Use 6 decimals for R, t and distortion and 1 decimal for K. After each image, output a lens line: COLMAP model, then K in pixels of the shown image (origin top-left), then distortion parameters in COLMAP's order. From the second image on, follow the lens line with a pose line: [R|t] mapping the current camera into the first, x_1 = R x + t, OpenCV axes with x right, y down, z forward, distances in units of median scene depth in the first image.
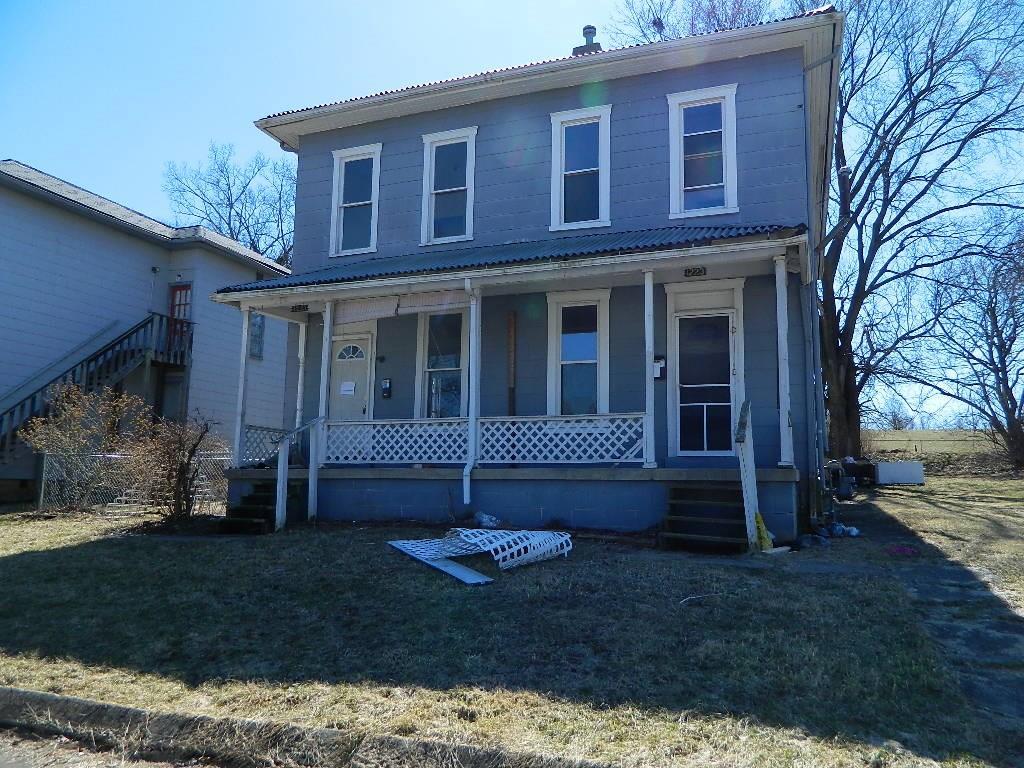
lens RADIAL K [[783.8, 0, 512.0], [0, 783.8, 384.0], [0, 0, 1]] dist [0.025572, -0.003499]
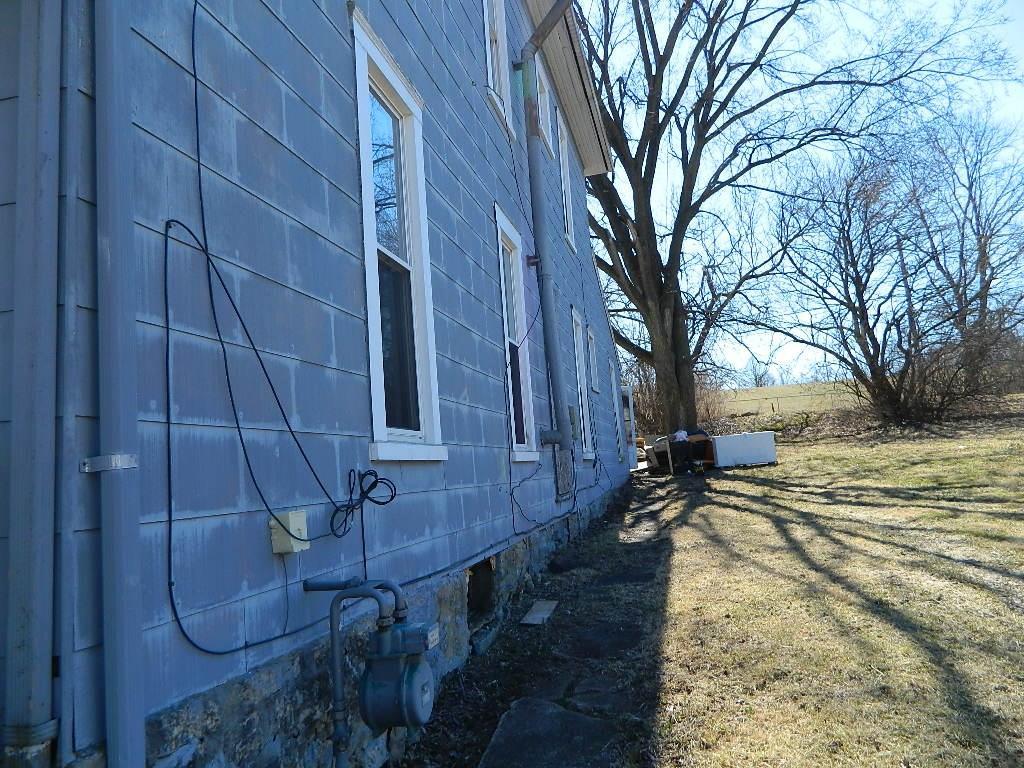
lens RADIAL K [[783.8, 0, 512.0], [0, 783.8, 384.0], [0, 0, 1]] dist [0.025572, -0.003499]
pose [[0.986647, -0.072410, 0.145890, 0.129586], [0.068928, 0.997206, 0.028785, 0.012974], [-0.147566, -0.018344, 0.988882, 0.230242]]
